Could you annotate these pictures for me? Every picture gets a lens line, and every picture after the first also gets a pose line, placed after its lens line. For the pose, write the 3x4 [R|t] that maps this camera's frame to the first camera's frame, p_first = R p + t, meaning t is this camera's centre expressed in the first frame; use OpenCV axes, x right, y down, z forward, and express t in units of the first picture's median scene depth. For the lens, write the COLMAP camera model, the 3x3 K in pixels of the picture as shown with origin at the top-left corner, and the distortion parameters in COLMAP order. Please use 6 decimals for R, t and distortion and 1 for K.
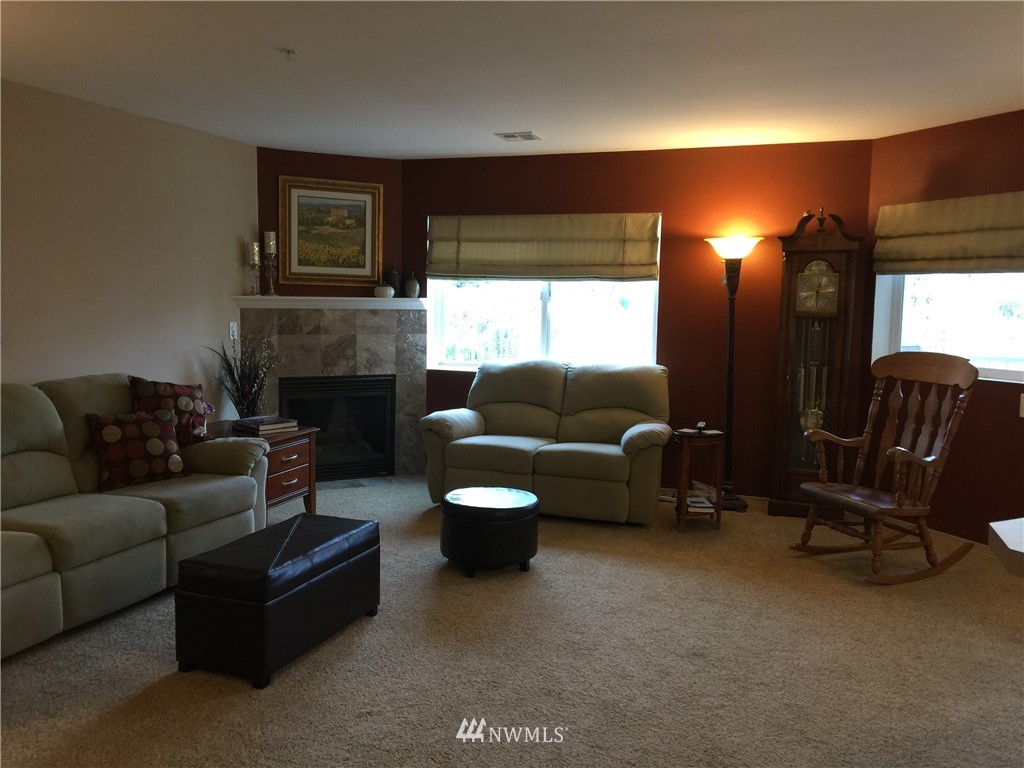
lens RADIAL K [[866.4, 0, 512.0], [0, 866.4, 384.0], [0, 0, 1]] dist [0.063686, -0.110540]
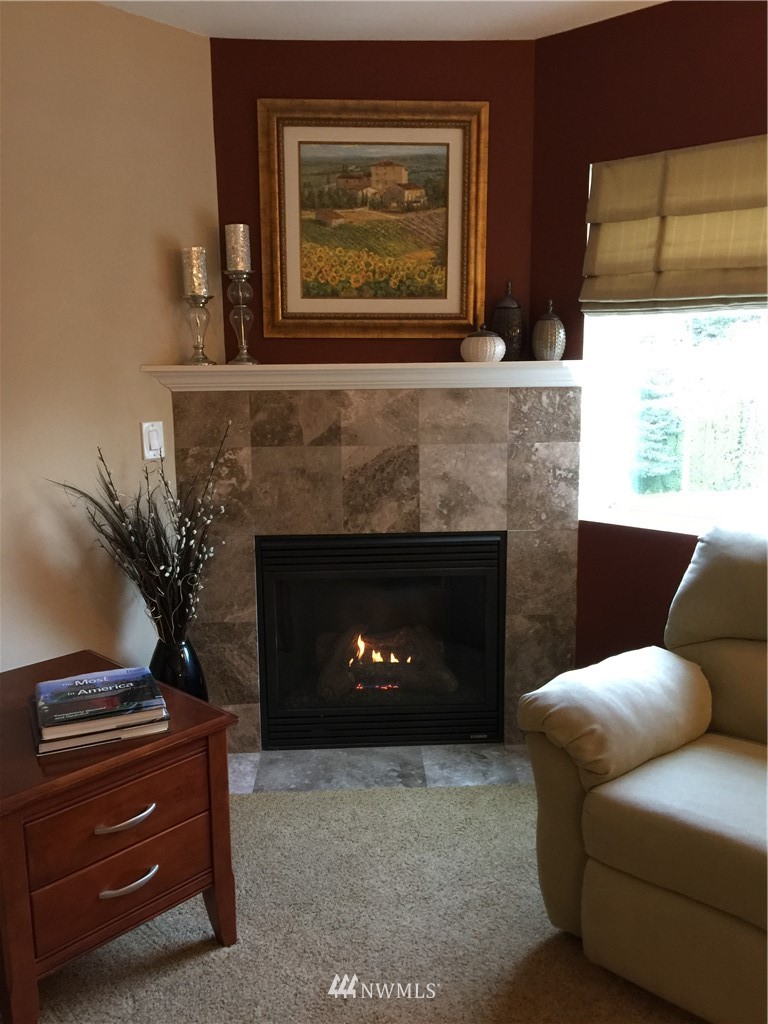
lens RADIAL K [[866.4, 0, 384.0], [0, 866.4, 512.0], [0, 0, 1]] dist [0.063686, -0.110540]
pose [[0.922985, 0.038708, -0.382886, -0.019743], [-0.014311, 0.997693, 0.066362, -0.051451], [0.384571, -0.055772, 0.921409, 0.566917]]
